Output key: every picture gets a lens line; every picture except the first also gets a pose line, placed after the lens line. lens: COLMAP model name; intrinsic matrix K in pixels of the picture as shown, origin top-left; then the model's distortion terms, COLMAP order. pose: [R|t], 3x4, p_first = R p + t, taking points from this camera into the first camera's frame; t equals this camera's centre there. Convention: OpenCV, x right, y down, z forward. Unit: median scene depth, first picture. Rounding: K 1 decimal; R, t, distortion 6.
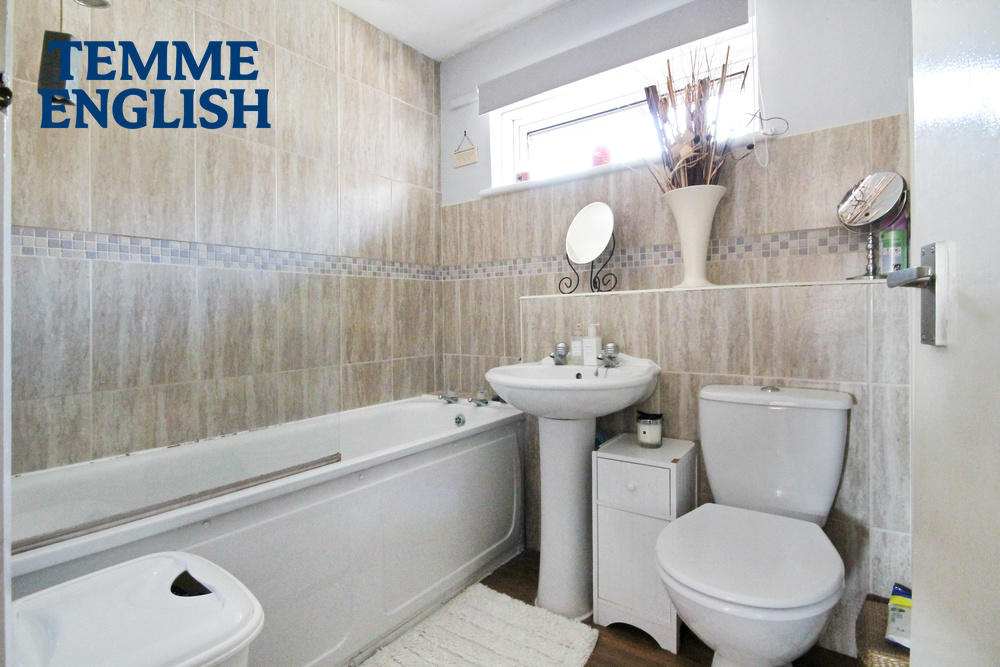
lens RADIAL K [[453.7, 0, 502.1], [0, 453.7, 301.4], [0, 0, 1]] dist [0.003118, 0.000023]
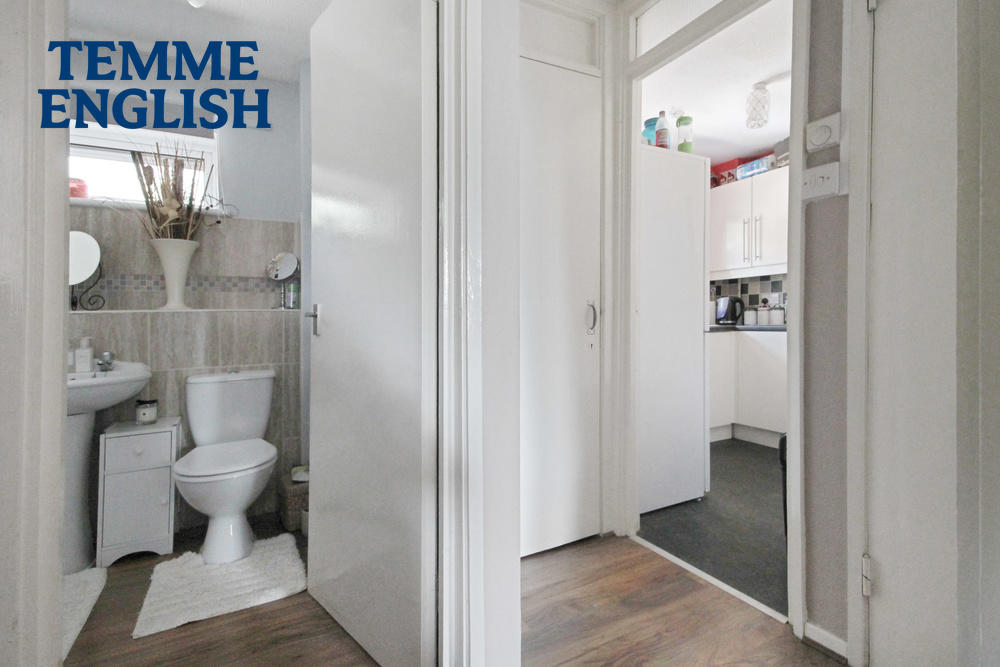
lens RADIAL K [[501.0, 0, 506.7], [0, 501.0, 329.9], [0, 0, 1]] dist [0.026752, 0.000213]
pose [[0.417197, -0.003711, 0.908808, -0.590546], [-0.013022, 0.999865, 0.010061, 0.002635], [-0.908723, -0.016032, 0.417092, -0.603438]]
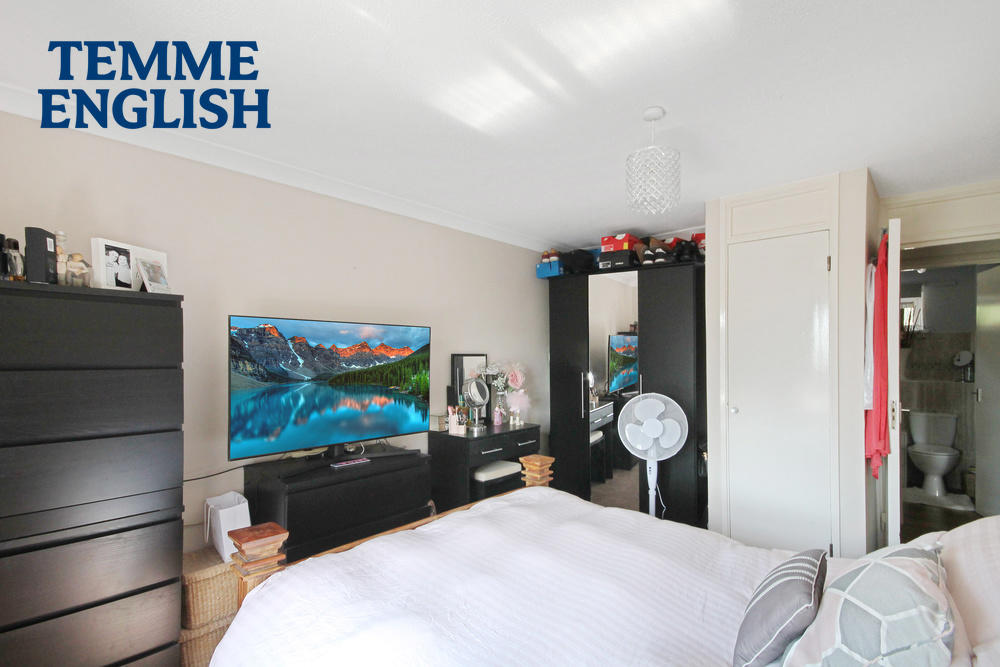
lens RADIAL K [[501.0, 0, 506.7], [0, 501.0, 329.9], [0, 0, 1]] dist [0.026752, 0.000213]
pose [[0.999659, 0.011945, -0.023232, -2.238525], [-0.012204, 0.999865, -0.011044, -0.306794], [0.023096, 0.011324, 0.999669, -2.591535]]
